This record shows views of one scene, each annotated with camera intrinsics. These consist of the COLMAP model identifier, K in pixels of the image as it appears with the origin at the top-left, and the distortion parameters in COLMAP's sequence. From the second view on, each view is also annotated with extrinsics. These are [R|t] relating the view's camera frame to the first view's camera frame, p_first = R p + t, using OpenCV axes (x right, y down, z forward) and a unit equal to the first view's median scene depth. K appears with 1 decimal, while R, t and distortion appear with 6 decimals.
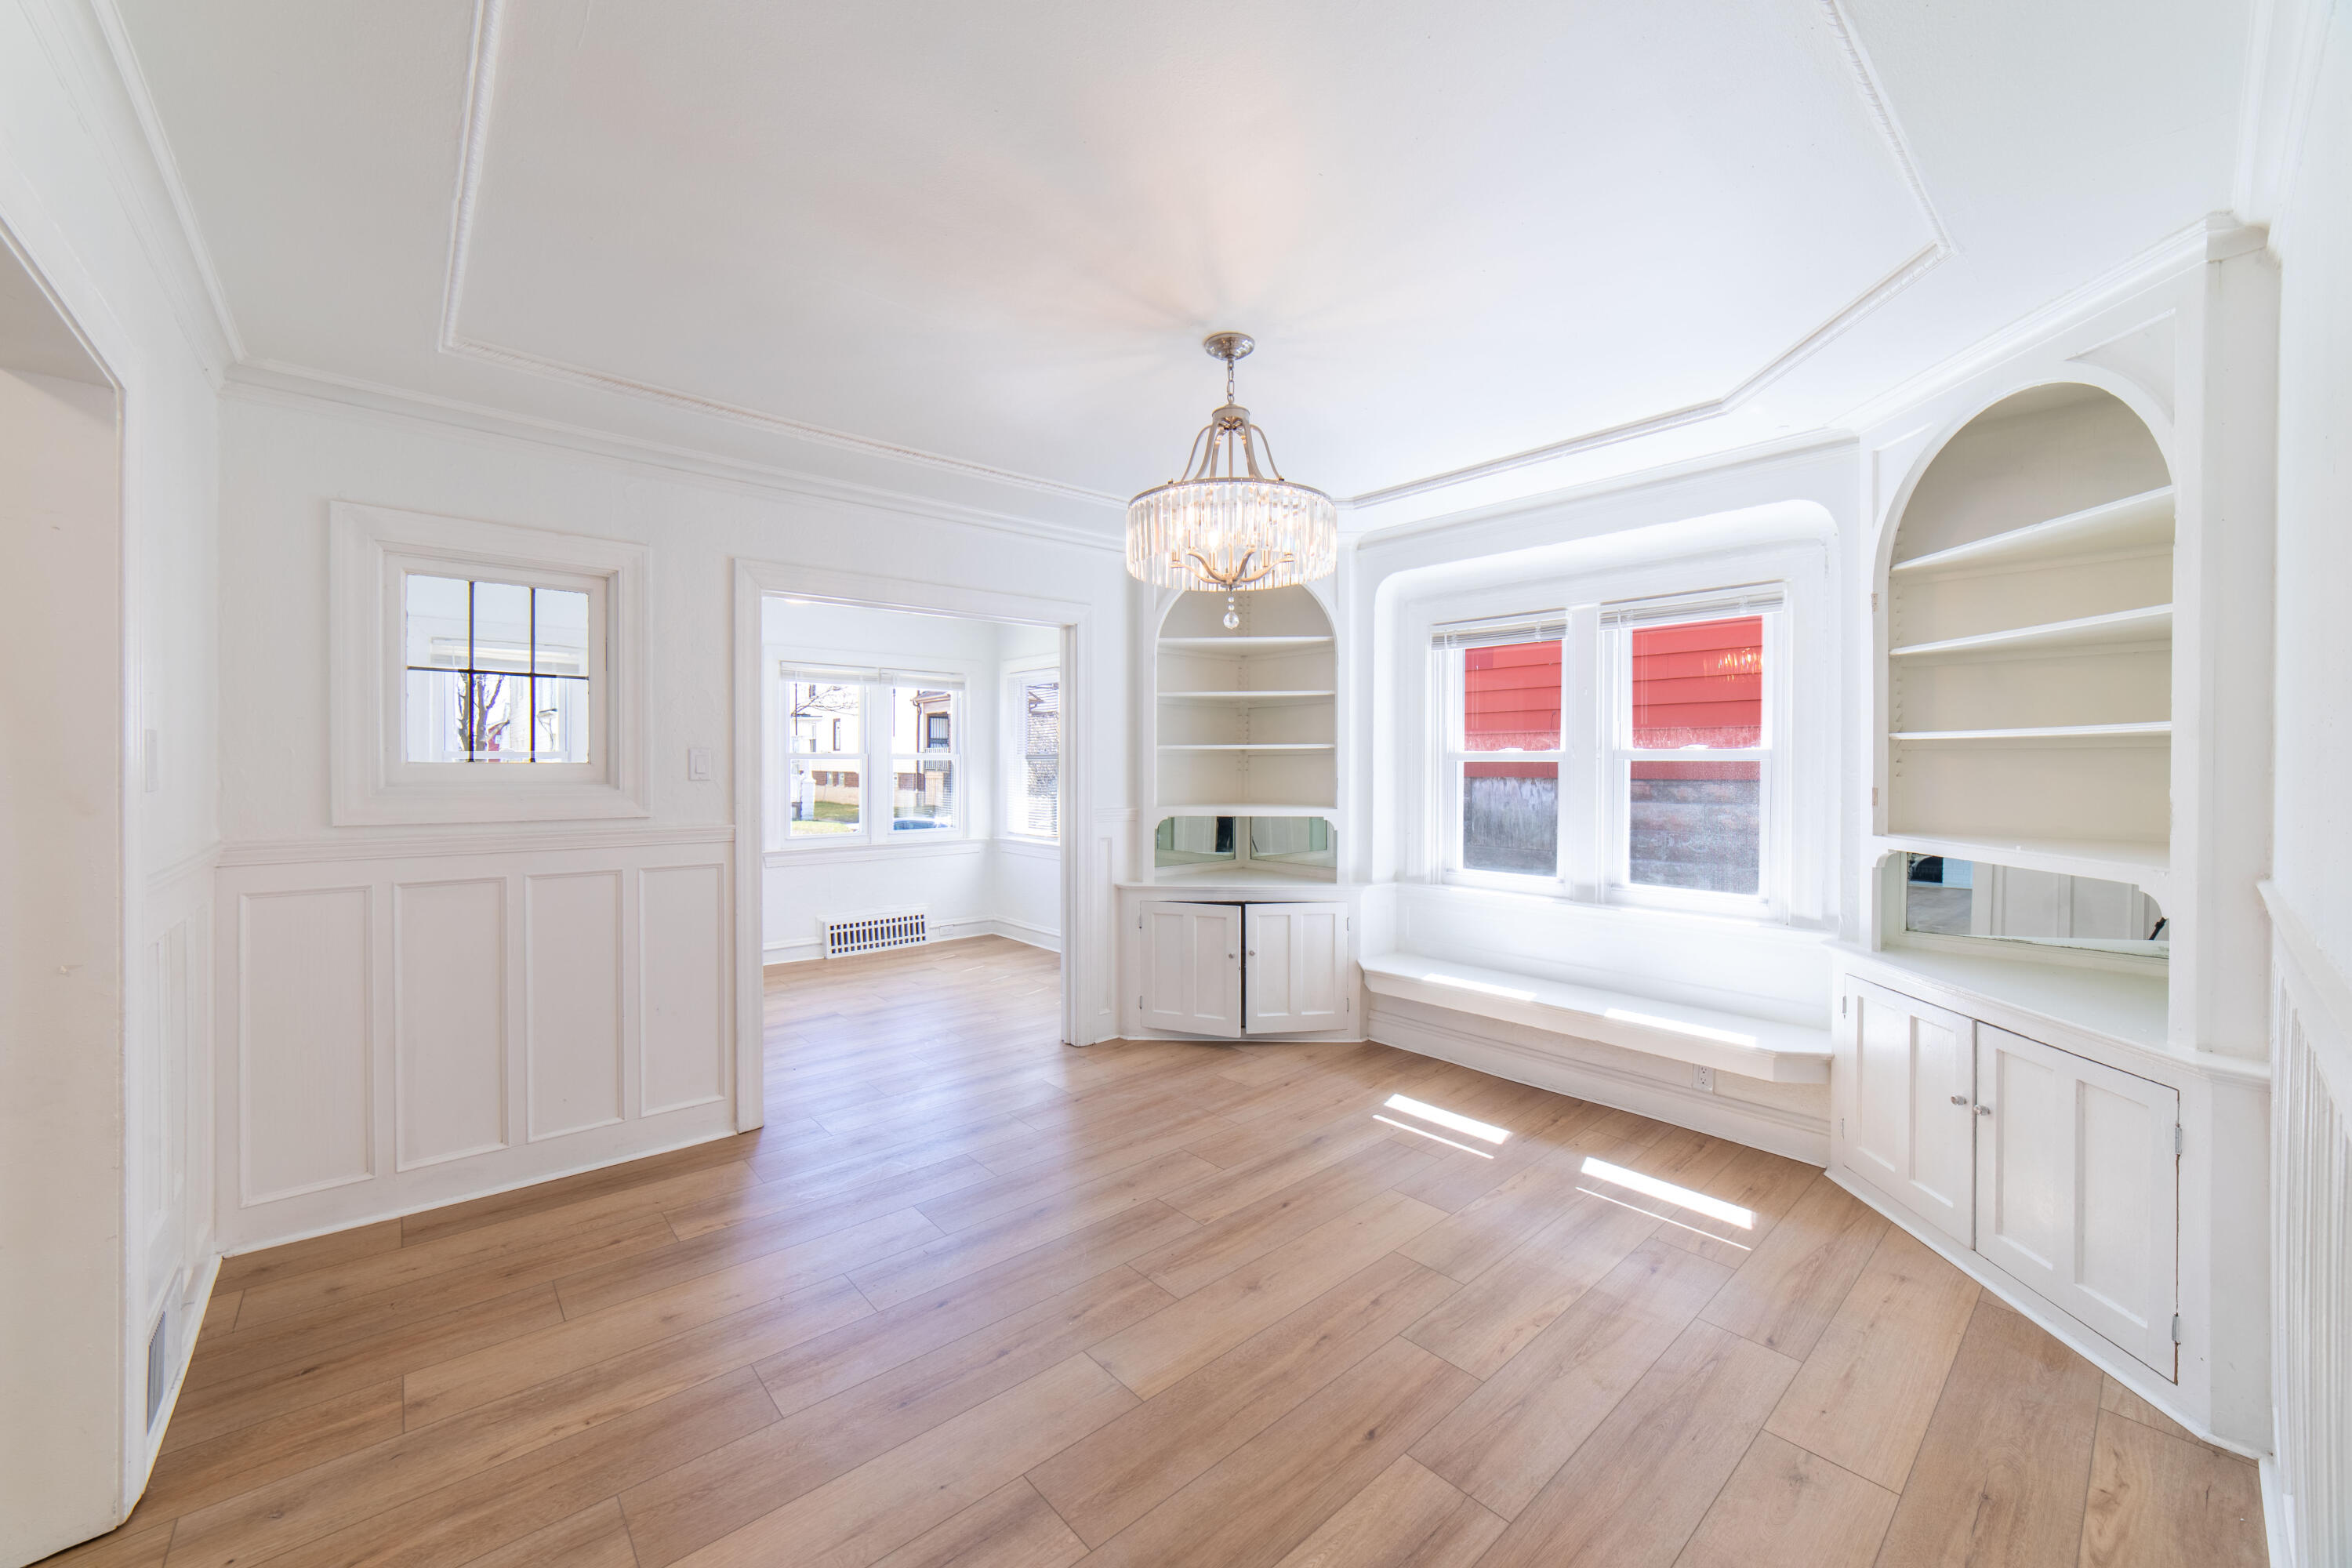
lens RADIAL K [[901.3, 0, 1188.6], [0, 901.3, 782.2], [0, 0, 1]] dist [0.000547, 0.000368]
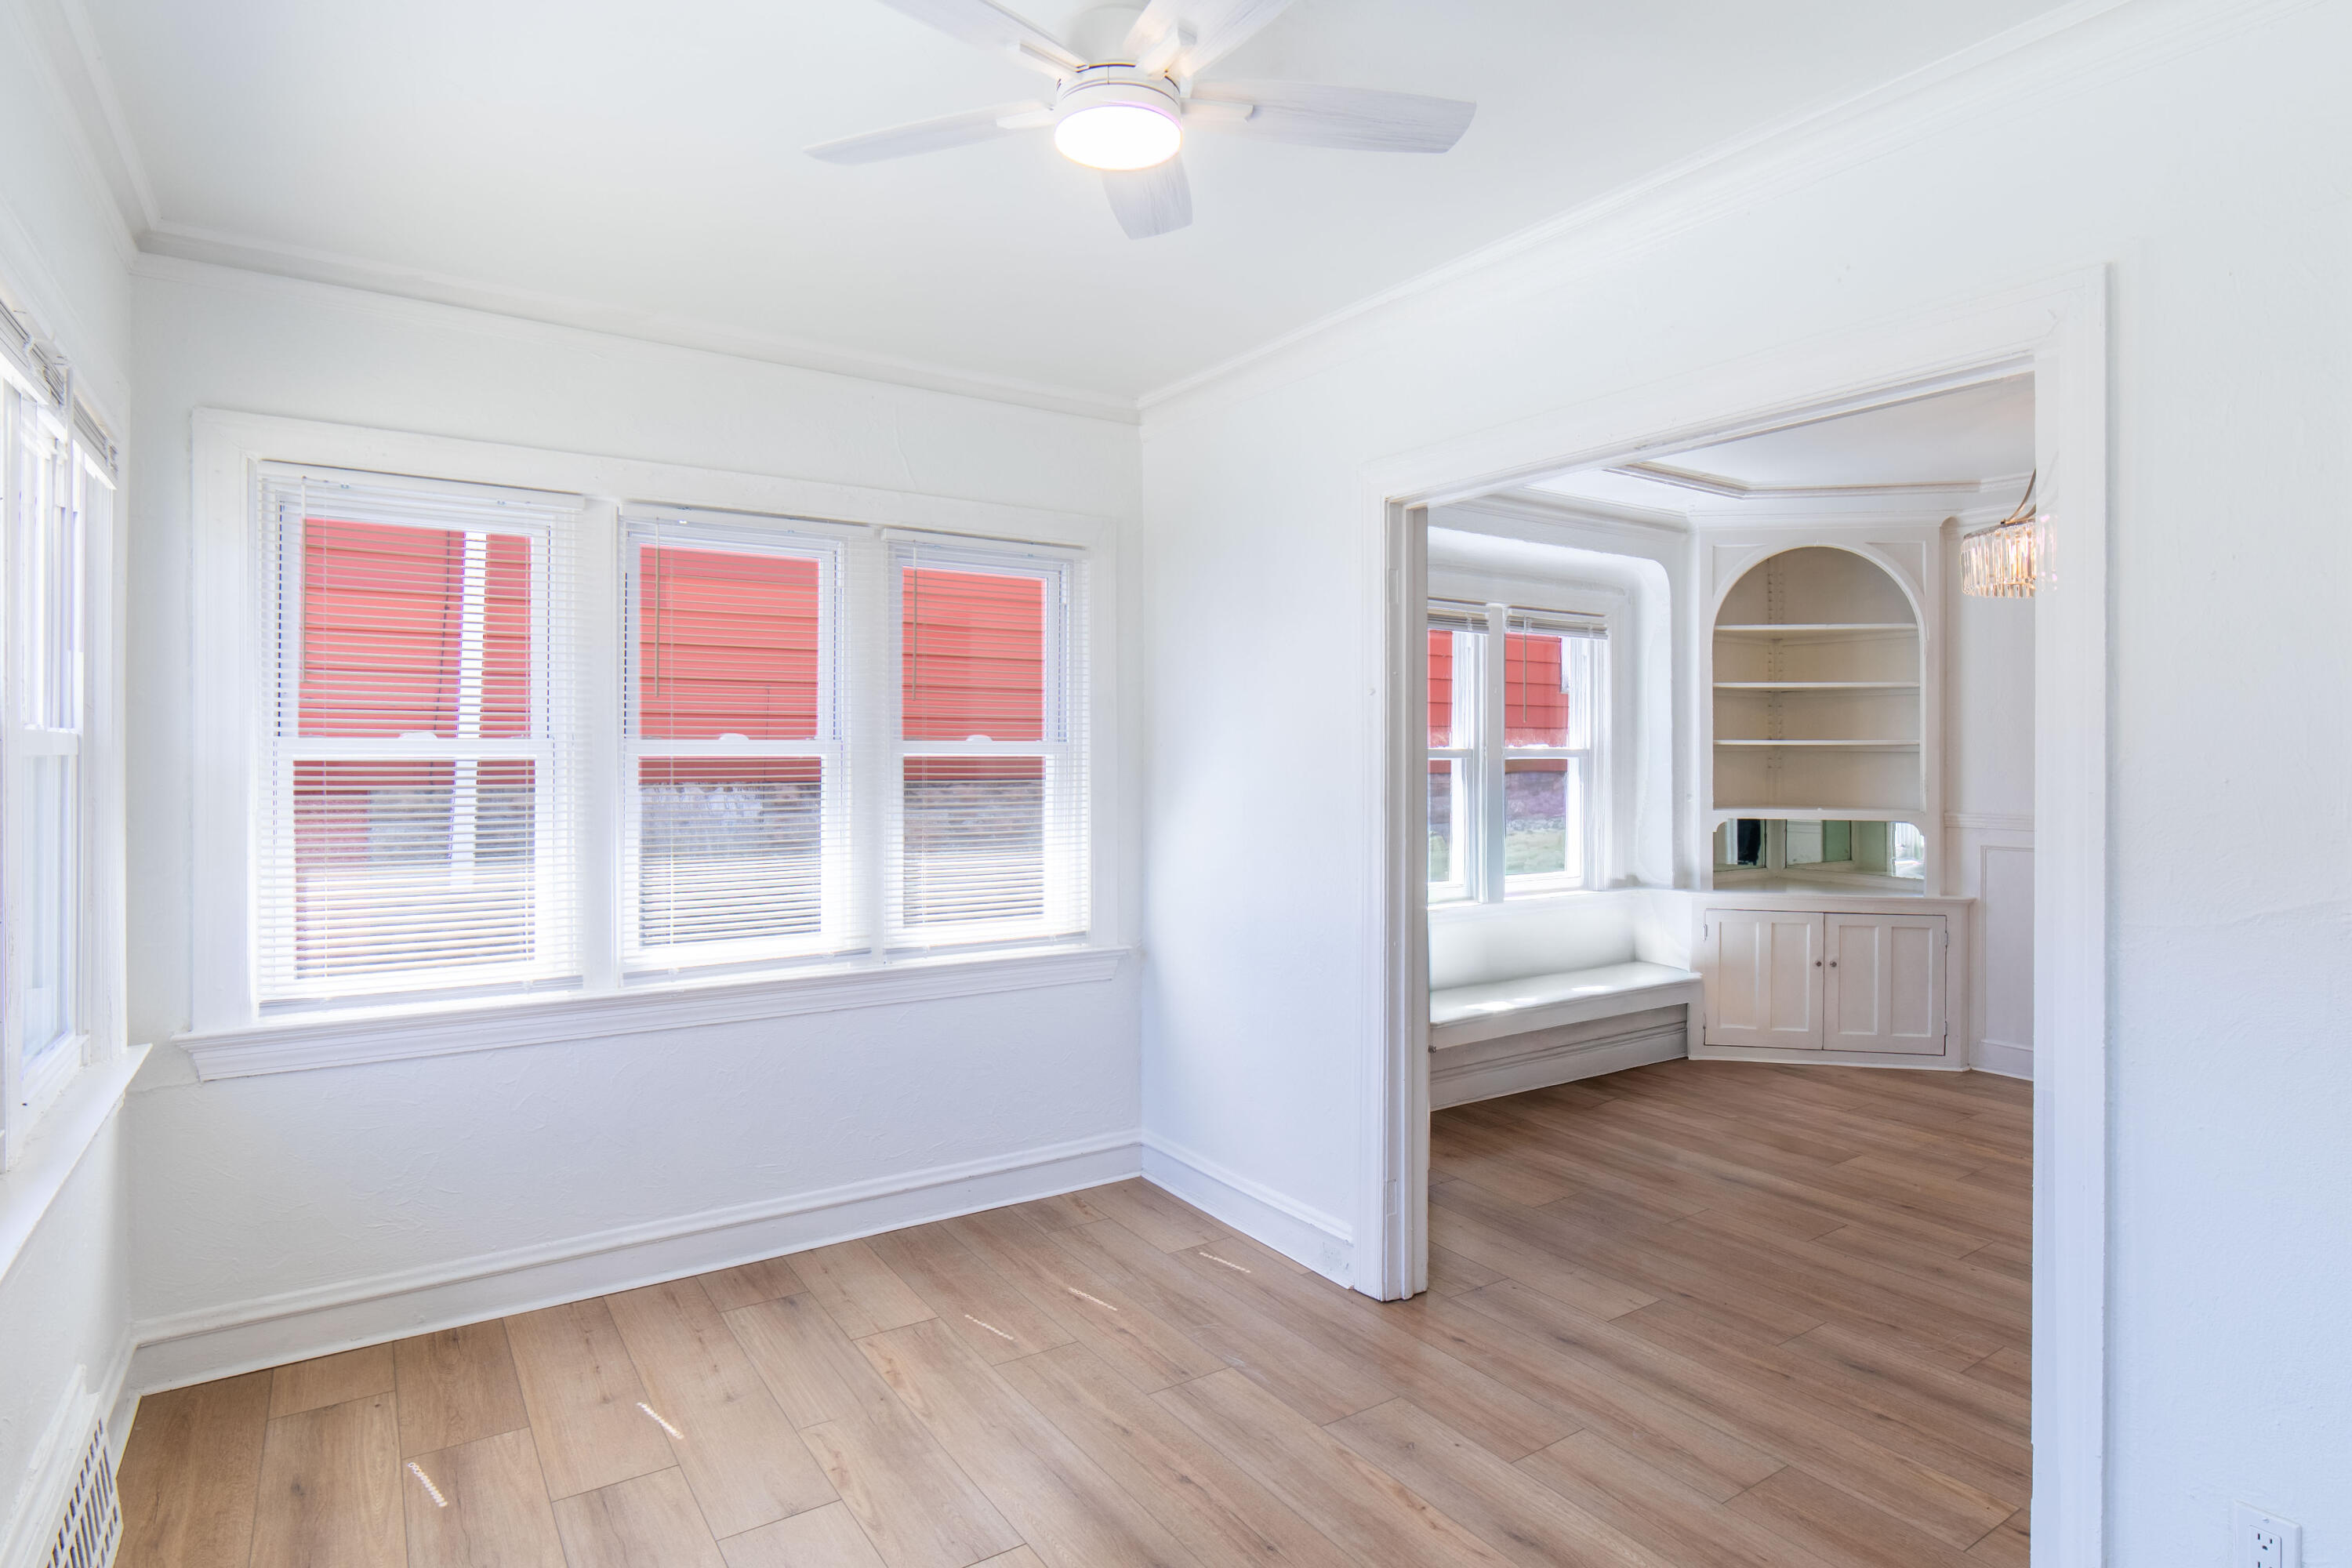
lens RADIAL K [[1241.9, 0, 1186.0], [0, 1241.9, 762.1], [0, 0, 1]] dist [-0.007722, -0.000539]
pose [[0.117185, 0.003537, 0.993104, -1.101868], [0.019464, 0.999793, -0.005857, -0.018404], [-0.992919, 0.020016, 0.117092, 1.340494]]
